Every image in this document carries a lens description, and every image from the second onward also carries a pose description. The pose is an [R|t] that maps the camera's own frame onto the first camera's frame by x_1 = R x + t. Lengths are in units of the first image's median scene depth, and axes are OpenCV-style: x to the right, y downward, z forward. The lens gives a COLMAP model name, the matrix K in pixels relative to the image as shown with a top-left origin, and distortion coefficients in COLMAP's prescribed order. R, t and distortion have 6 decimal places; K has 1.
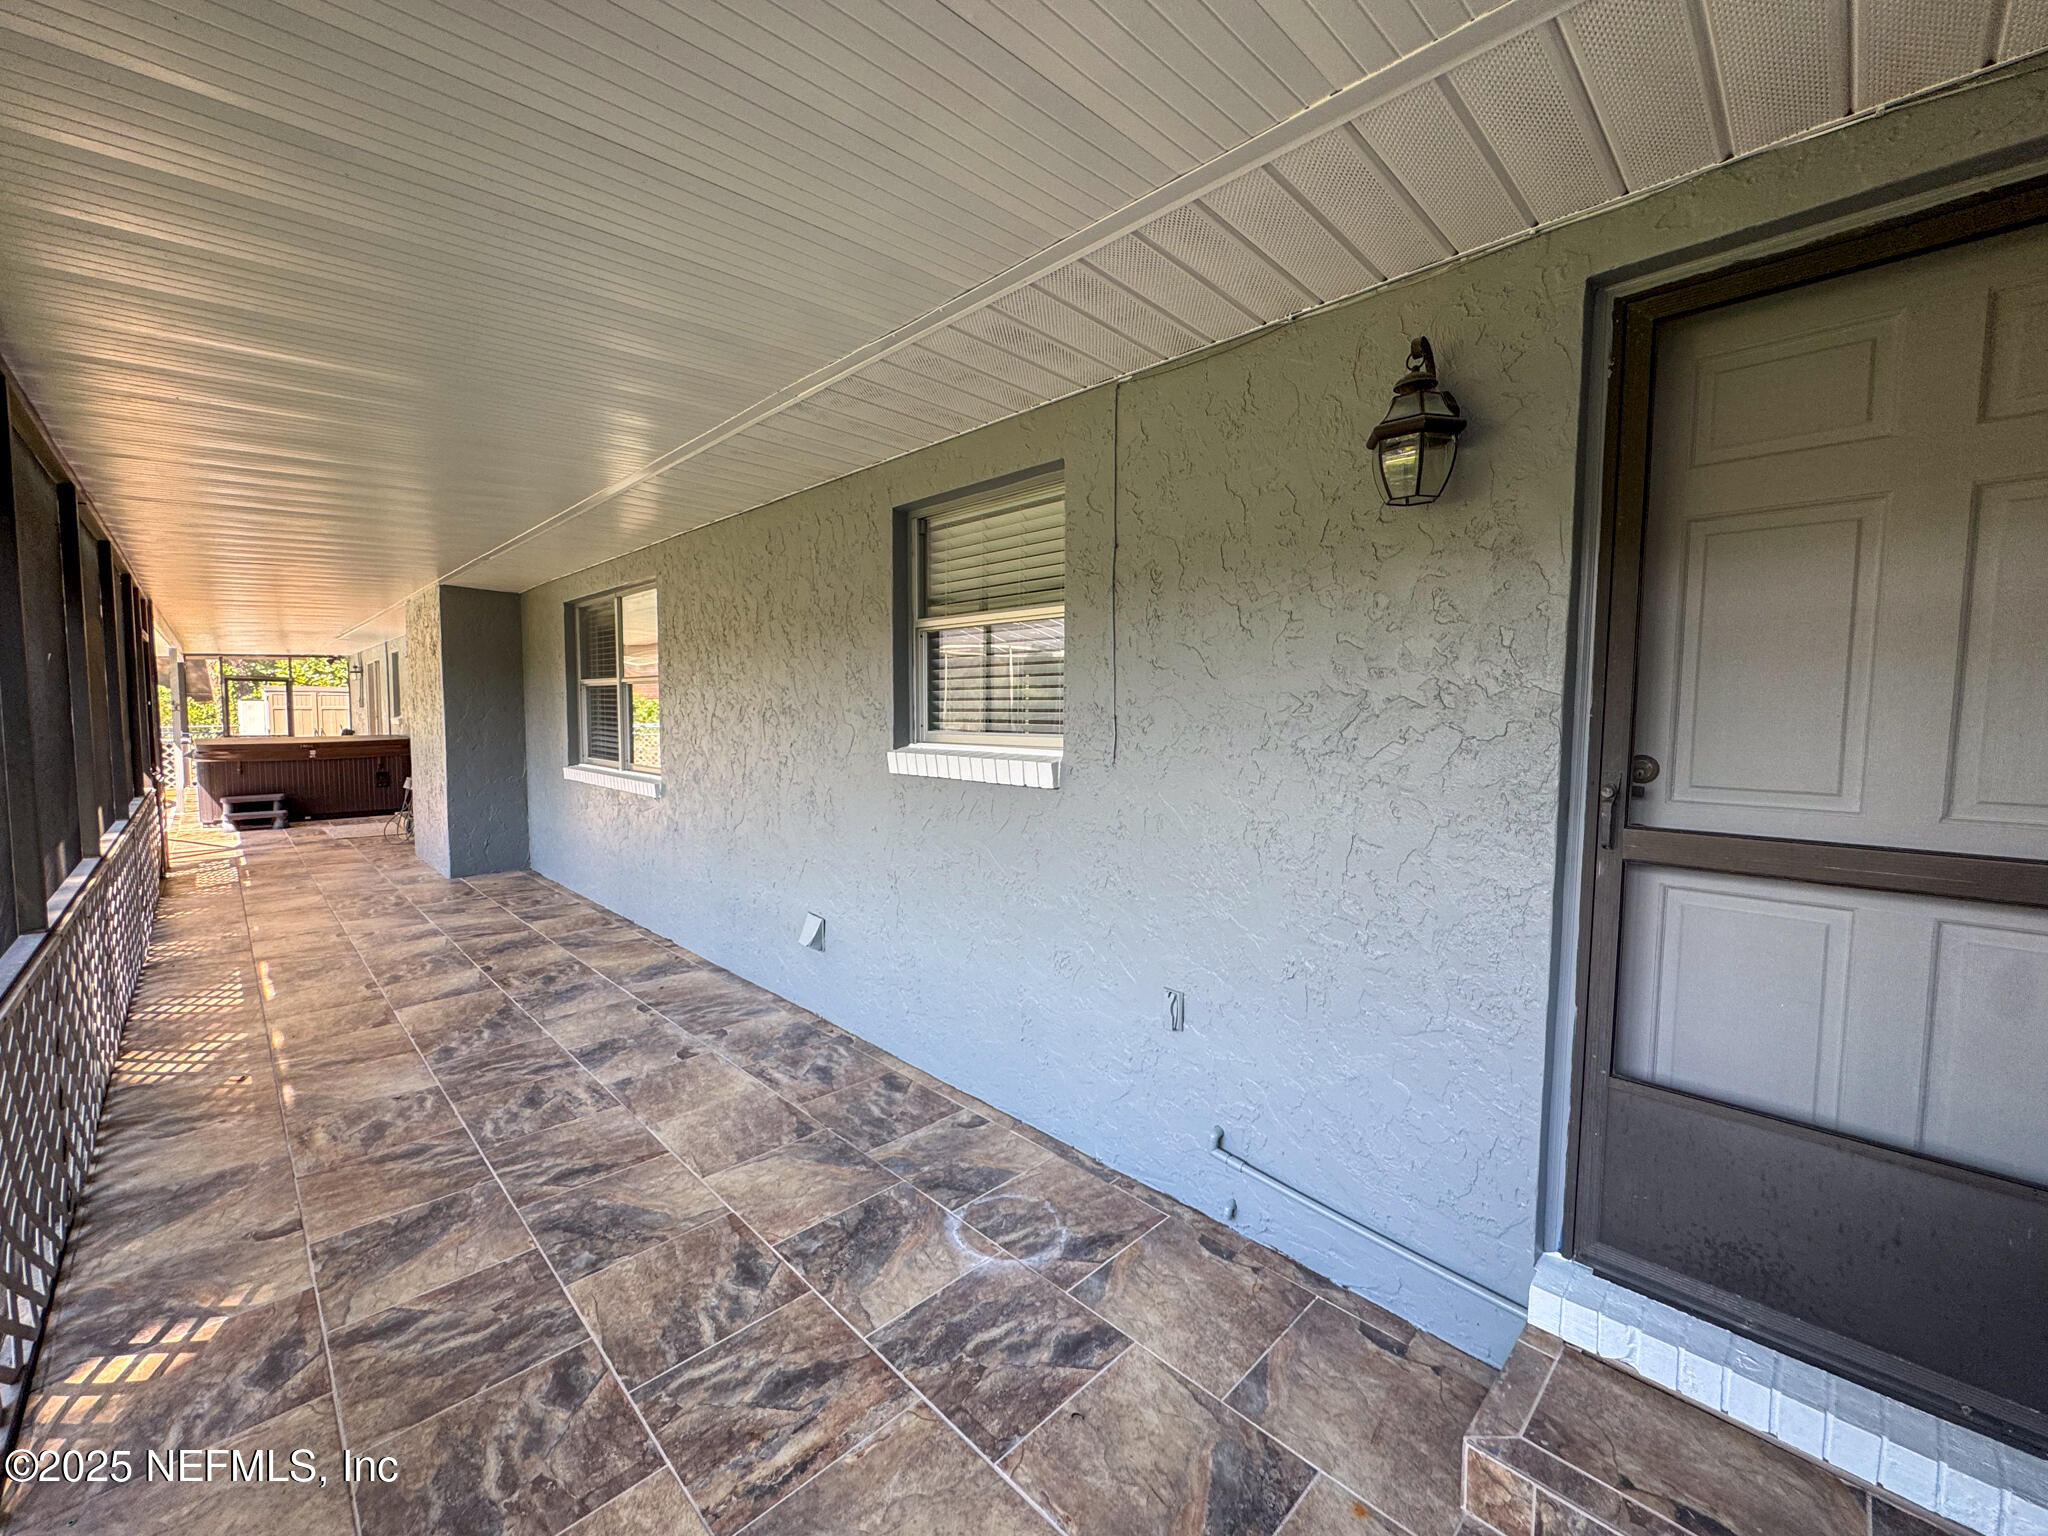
lens RADIAL K [[823.4, 0, 1022.9], [0, 823.4, 731.2], [0, 0, 1]] dist [0.002851, 0.000586]
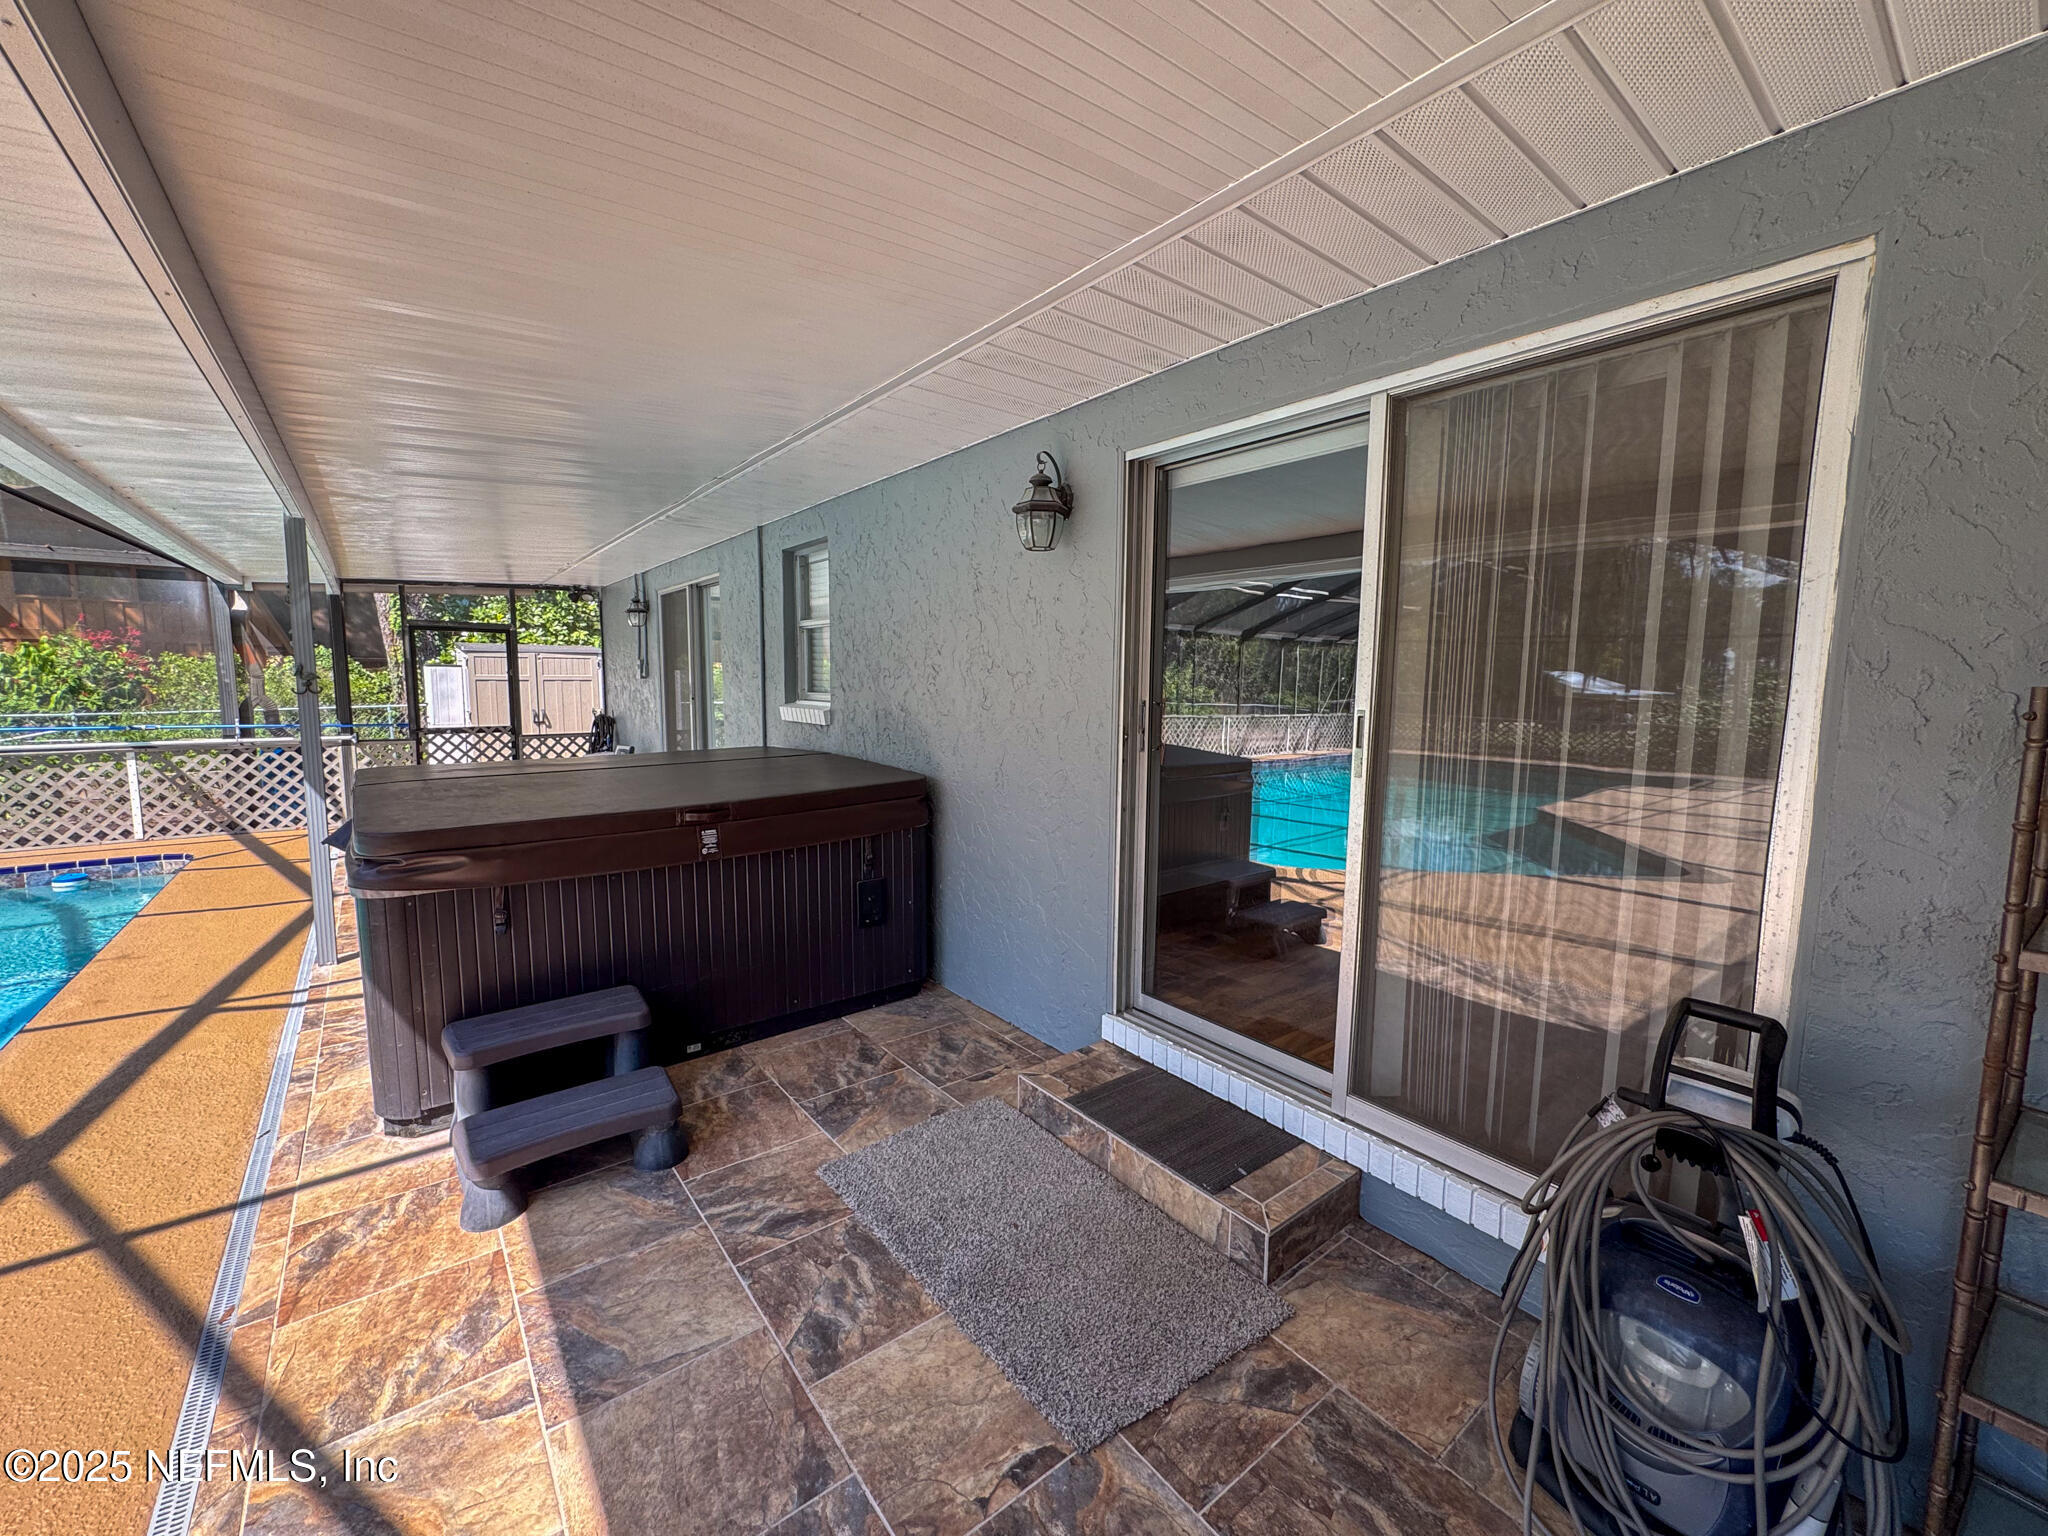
lens RADIAL K [[812.9, 0, 1024.0], [0, 812.9, 768.0], [0, 0, 1]] dist [-0.002833, -0.000242]
pose [[0.993704, 0.021566, -0.109938, -0.148731], [-0.013212, 0.997008, 0.076158, -0.004599], [0.111252, -0.074226, 0.991016, 0.150716]]
